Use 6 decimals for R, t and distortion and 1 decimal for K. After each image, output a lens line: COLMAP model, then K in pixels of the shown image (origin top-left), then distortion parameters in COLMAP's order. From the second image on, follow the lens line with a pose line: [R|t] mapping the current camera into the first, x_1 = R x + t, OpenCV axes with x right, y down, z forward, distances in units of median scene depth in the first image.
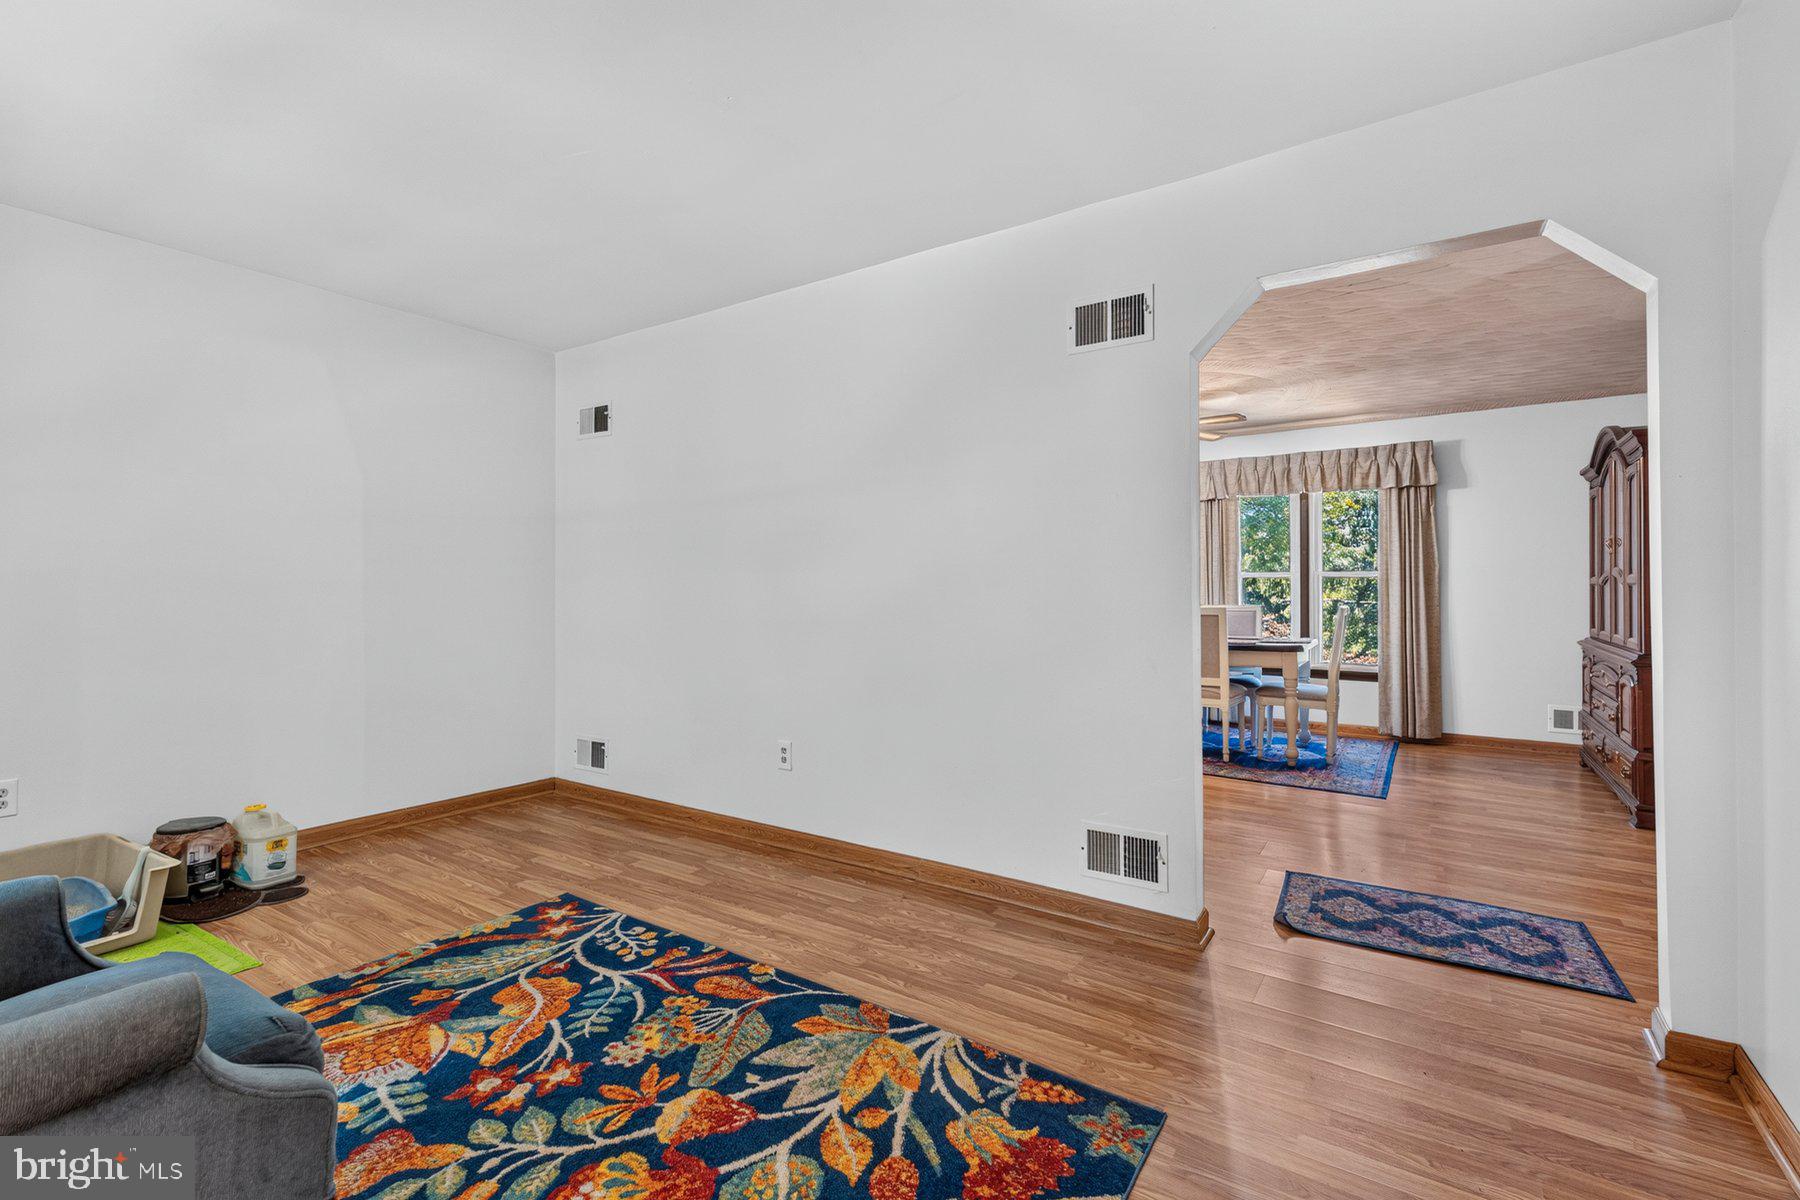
lens RADIAL K [[794.7, 0, 900.0], [0, 794.7, 593.7], [0, 0, 1]] dist [0.024617, -0.001990]
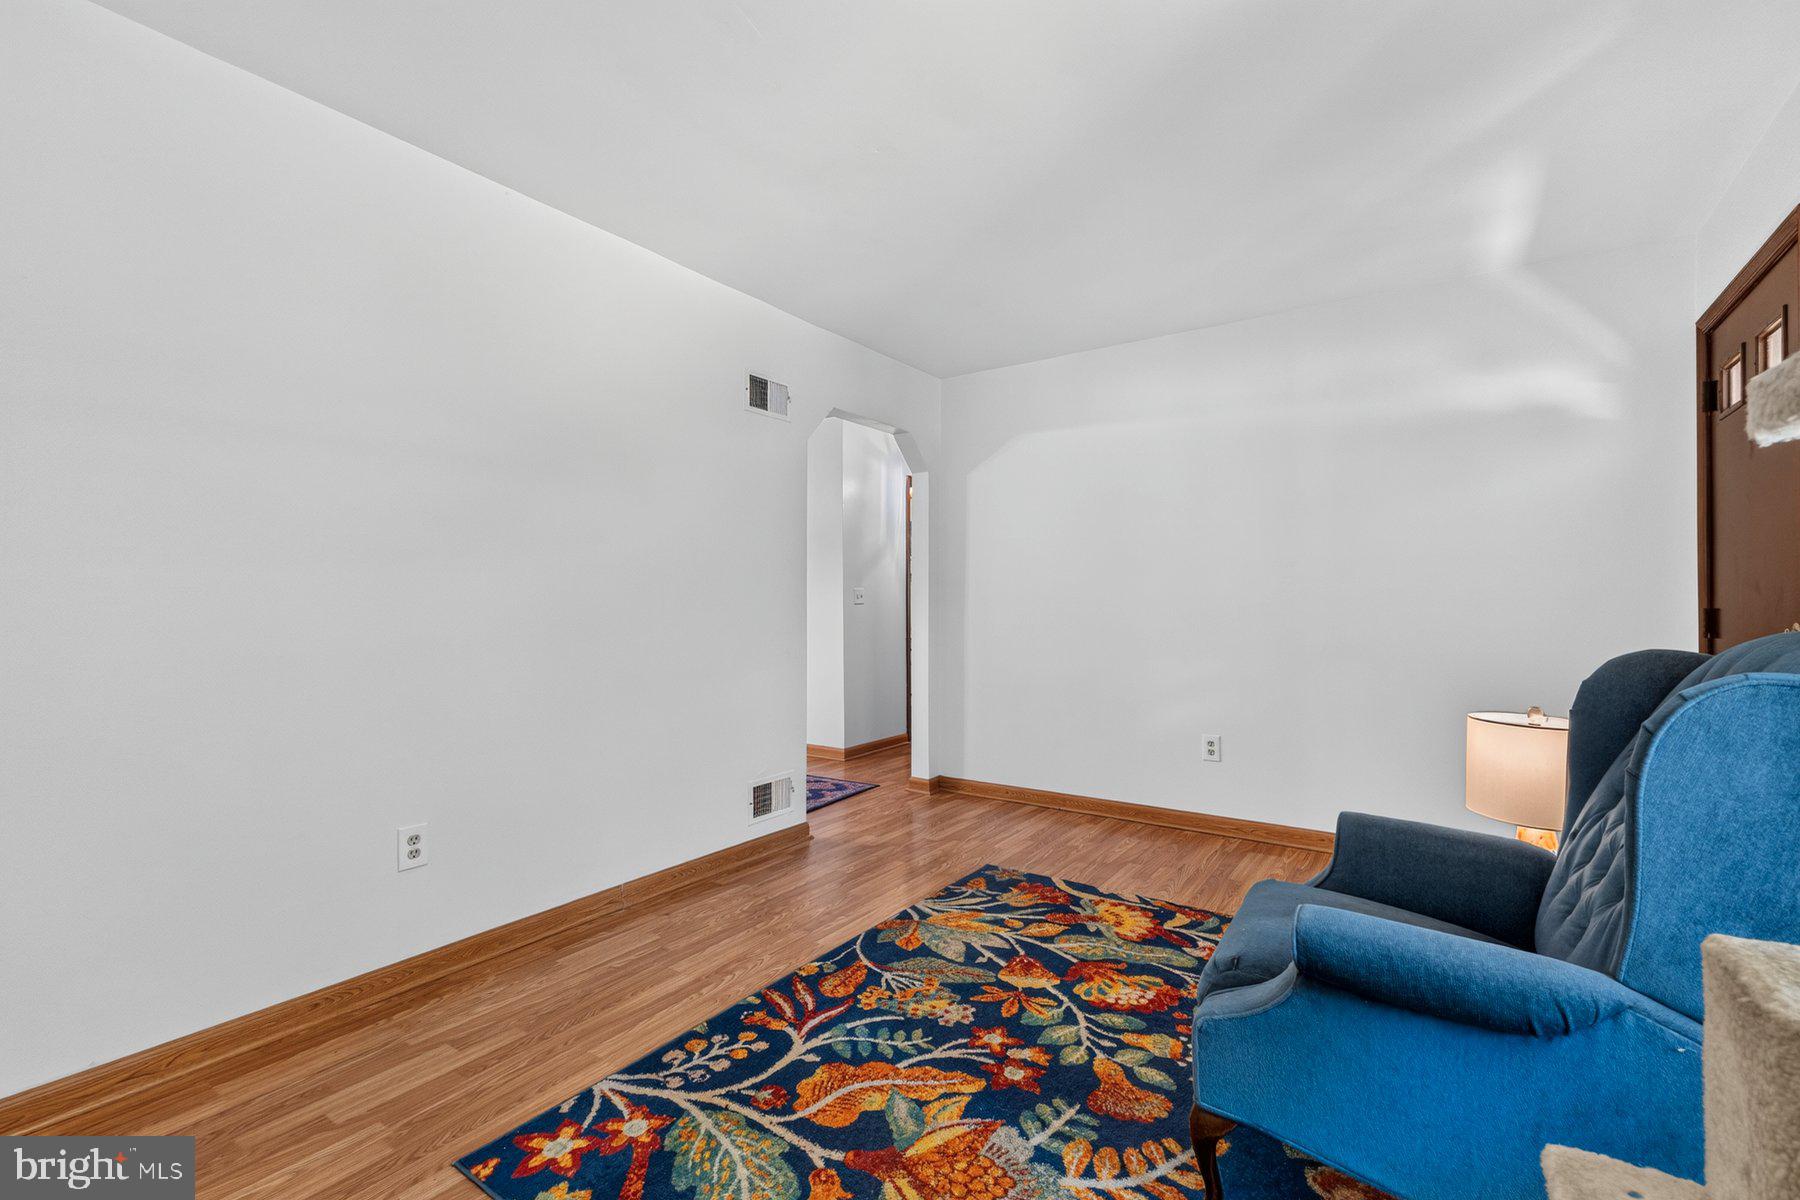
lens RADIAL K [[794.7, 0, 881.6], [0, 794.7, 605.4], [0, 0, 1]] dist [0.024617, -0.001990]
pose [[0.021127, -0.005417, 0.999762, -1.265526], [-0.002006, 0.999983, 0.005461, -0.004116], [-0.999775, -0.002121, 0.021116, 0.938753]]
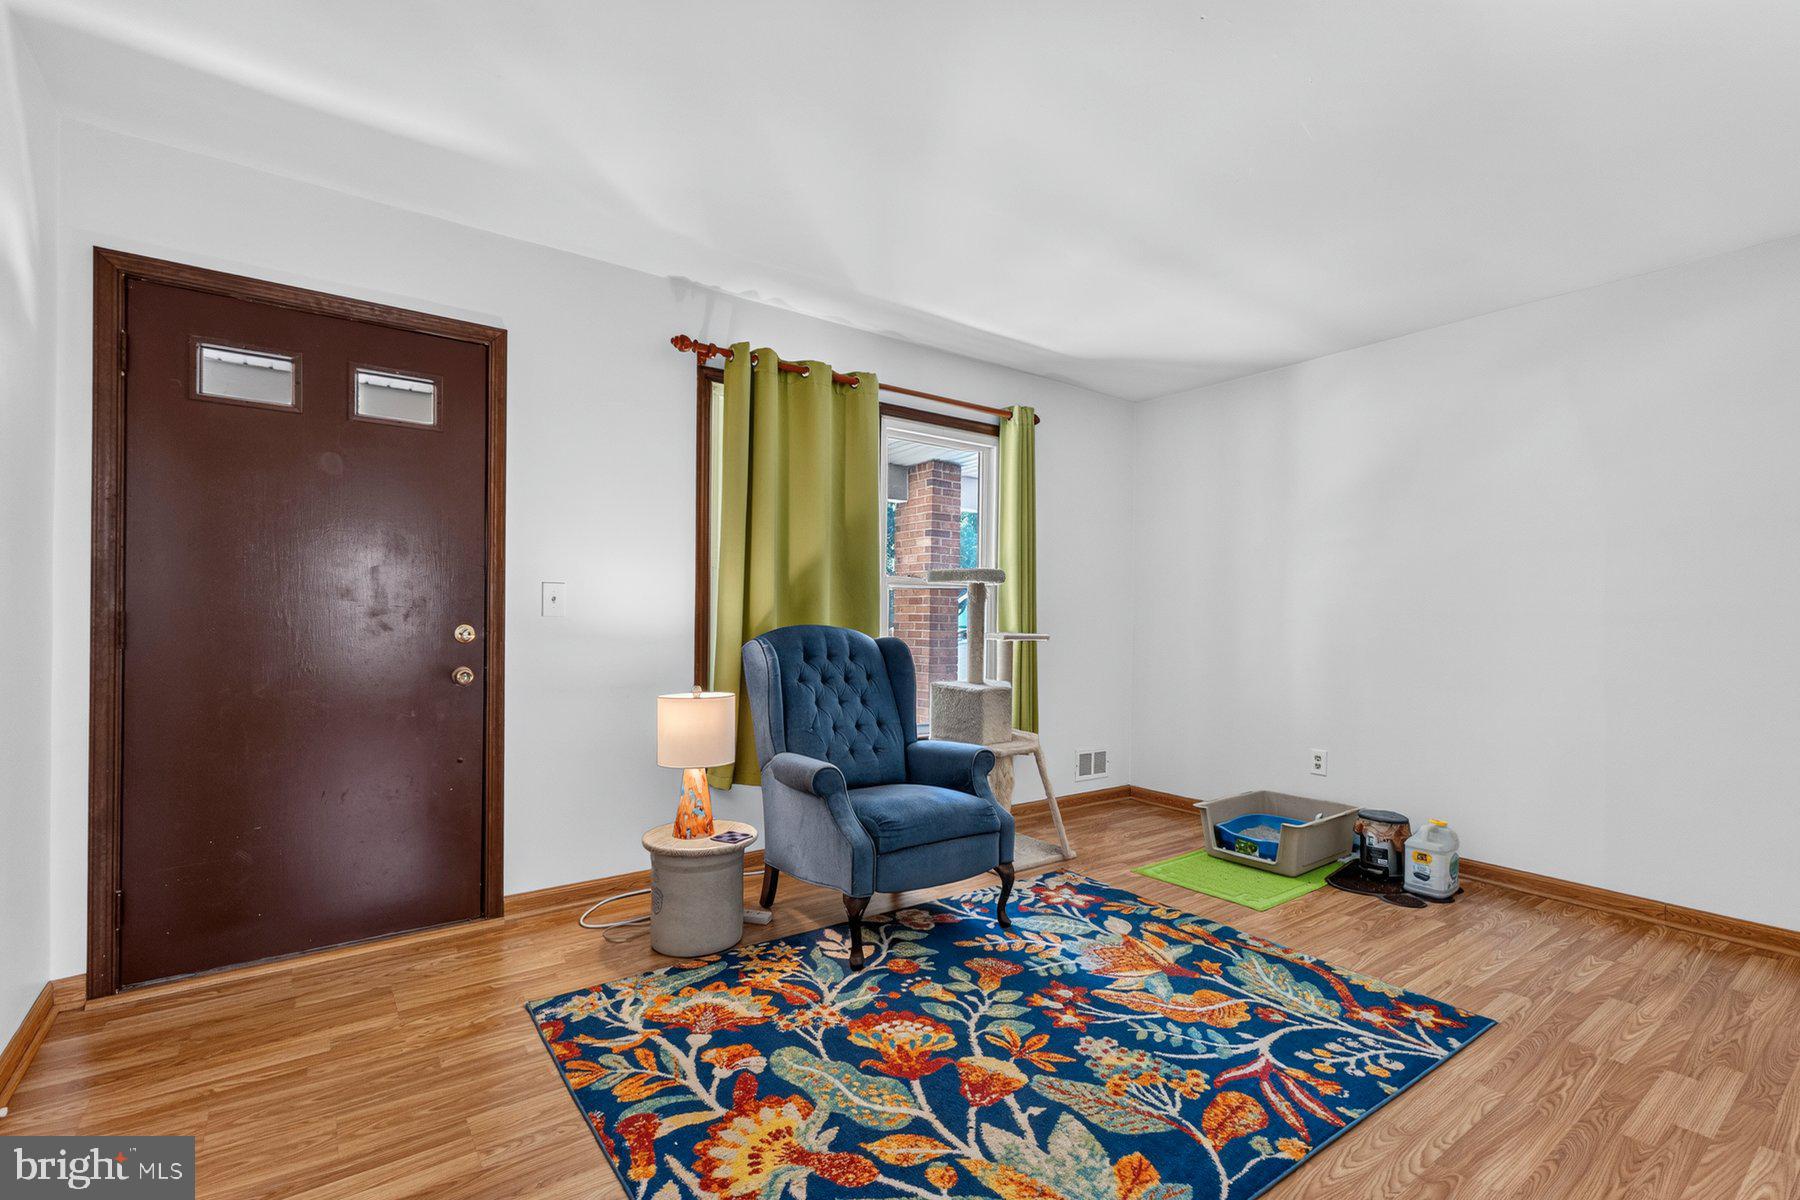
lens RADIAL K [[794.7, 0, 904.3], [0, 794.7, 613.3], [0, 0, 1]] dist [0.024617, -0.001990]
pose [[-0.329201, -0.009590, -0.944211, 0.665943], [-0.015737, 0.999865, -0.004668, -0.001991], [0.944129, 0.013322, -0.329307, 0.957044]]
